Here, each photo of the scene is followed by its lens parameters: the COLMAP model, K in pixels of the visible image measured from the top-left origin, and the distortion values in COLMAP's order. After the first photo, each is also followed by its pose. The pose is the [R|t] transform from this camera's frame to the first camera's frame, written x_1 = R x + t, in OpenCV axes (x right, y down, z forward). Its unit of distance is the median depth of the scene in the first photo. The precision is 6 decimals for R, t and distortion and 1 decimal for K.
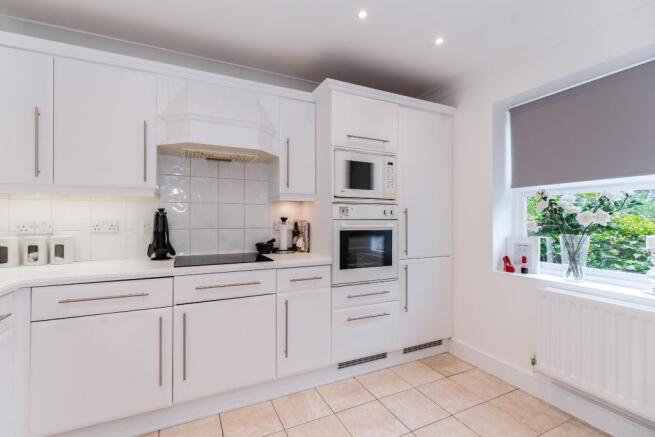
lens RADIAL K [[296.0, 0, 323.8], [0, 296.0, 220.0], [0, 0, 1]] dist [0.000172, 0.000028]
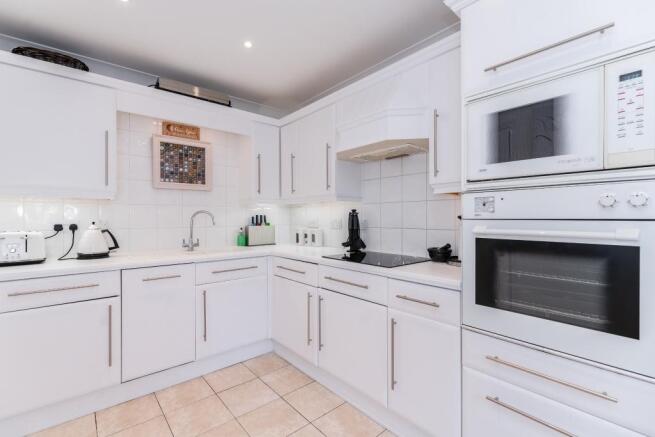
lens RADIAL K [[296.0, 0, 323.8], [0, 296.0, 220.0], [0, 0, 1]] dist [0.000172, 0.000028]
pose [[0.239417, 0.004383, -0.970907, 0.553723], [-0.004654, 0.999984, 0.003367, 0.000070], [0.970906, 0.003712, 0.239434, 0.563389]]
